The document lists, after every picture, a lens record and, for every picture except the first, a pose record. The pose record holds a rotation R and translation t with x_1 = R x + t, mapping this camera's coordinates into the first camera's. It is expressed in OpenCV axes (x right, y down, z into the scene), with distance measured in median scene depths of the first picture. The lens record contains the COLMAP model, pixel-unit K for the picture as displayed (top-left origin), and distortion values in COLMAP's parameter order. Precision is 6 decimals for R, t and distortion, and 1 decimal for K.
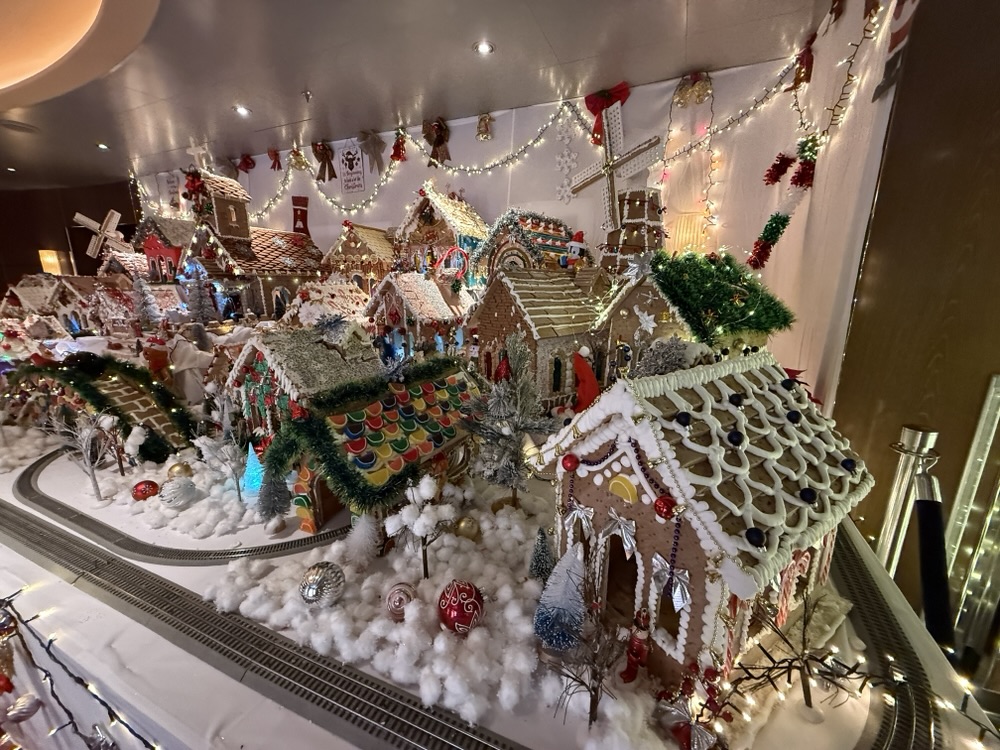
lens RADIAL K [[394.0, 0, 498.6], [0, 394.0, 374.4], [0, 0, 1]] dist [0.001725, -0.000381]
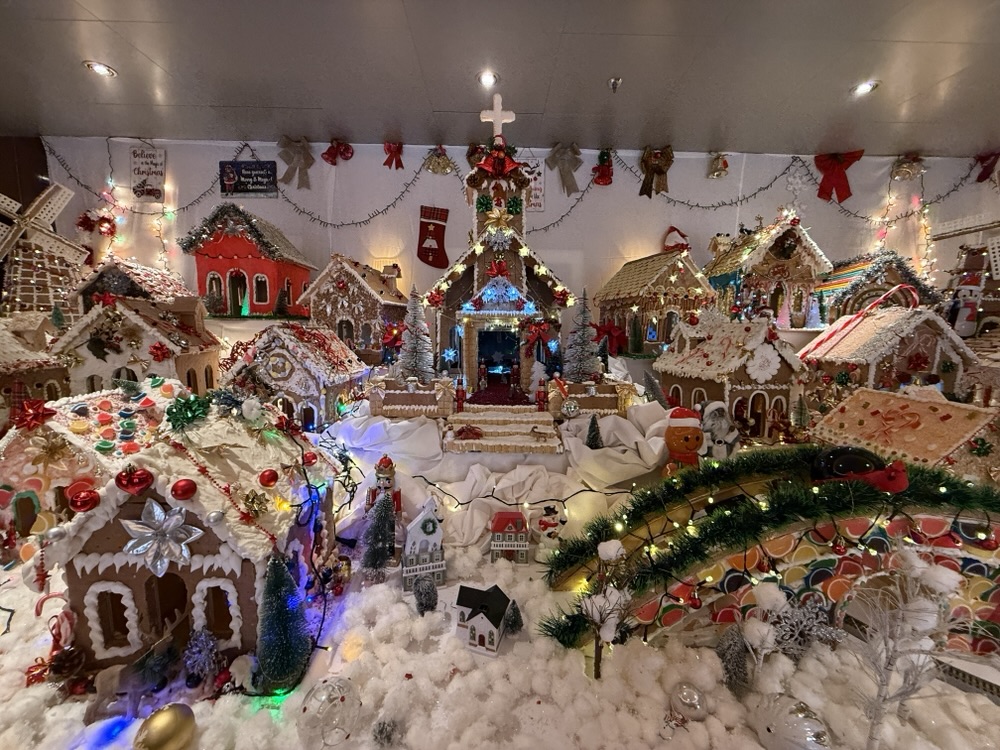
lens RADIAL K [[394.0, 0, 496.9], [0, 394.0, 374.7], [0, 0, 1]] dist [0.001725, -0.000381]
pose [[0.908376, -0.036389, 0.416568, -1.014124], [0.082624, 0.992185, -0.093500, -0.083848], [-0.409910, 0.119352, 0.904284, 0.449124]]
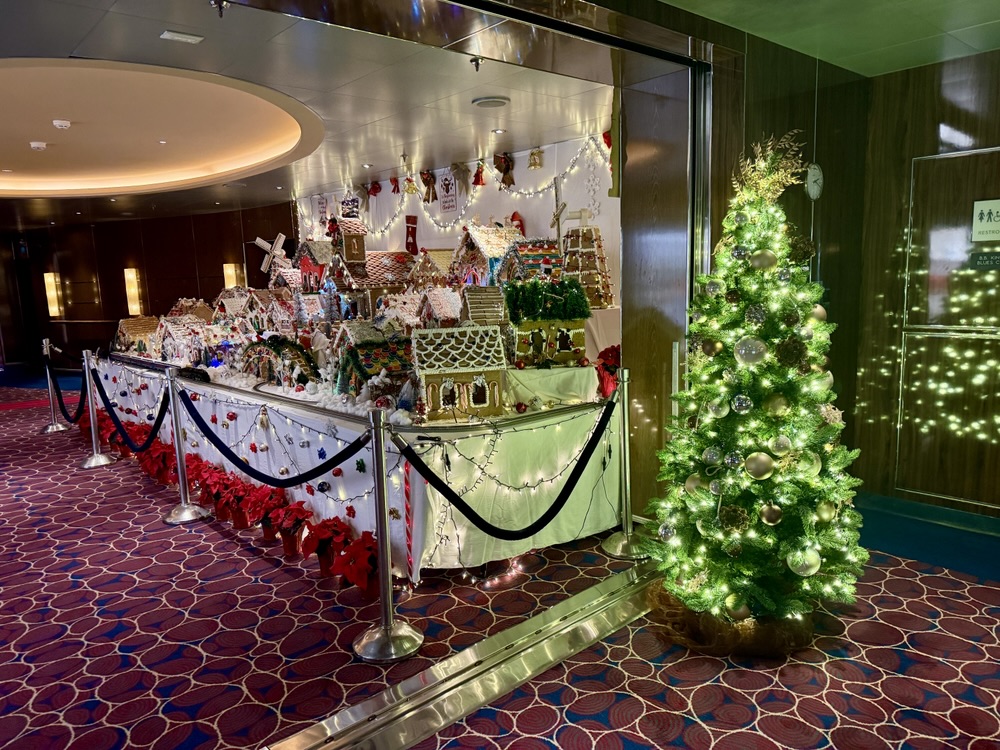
lens RADIAL K [[692.7, 0, 498.4], [0, 692.7, 376.4], [0, 0, 1]] dist [0.135126, 0.000346]
pose [[0.909193, 0.026352, -0.415539, 0.825364], [-0.057516, 0.996376, -0.062658, 0.180875], [0.412382, 0.080869, 0.907414, -0.995307]]
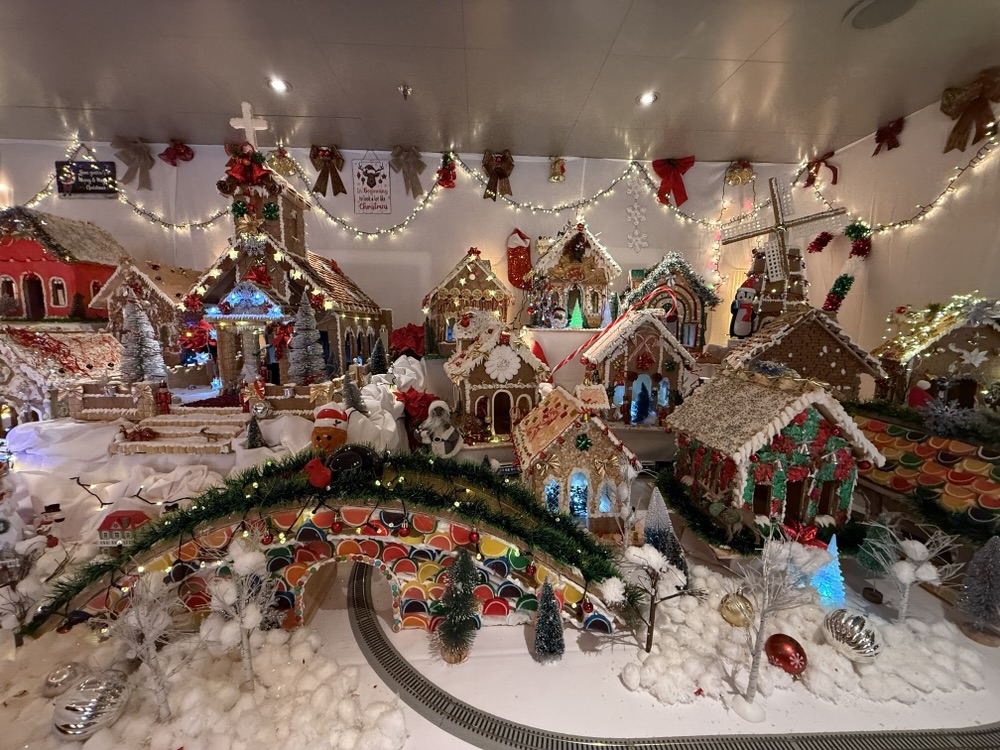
lens RADIAL K [[394.0, 0, 496.3], [0, 394.0, 375.0], [0, 0, 1]] dist [0.001725, -0.000381]
pose [[0.894040, -0.048202, 0.445386, -0.685277], [0.094380, 0.992147, -0.082077, -0.054905], [-0.437932, 0.115416, 0.891569, 0.267852]]
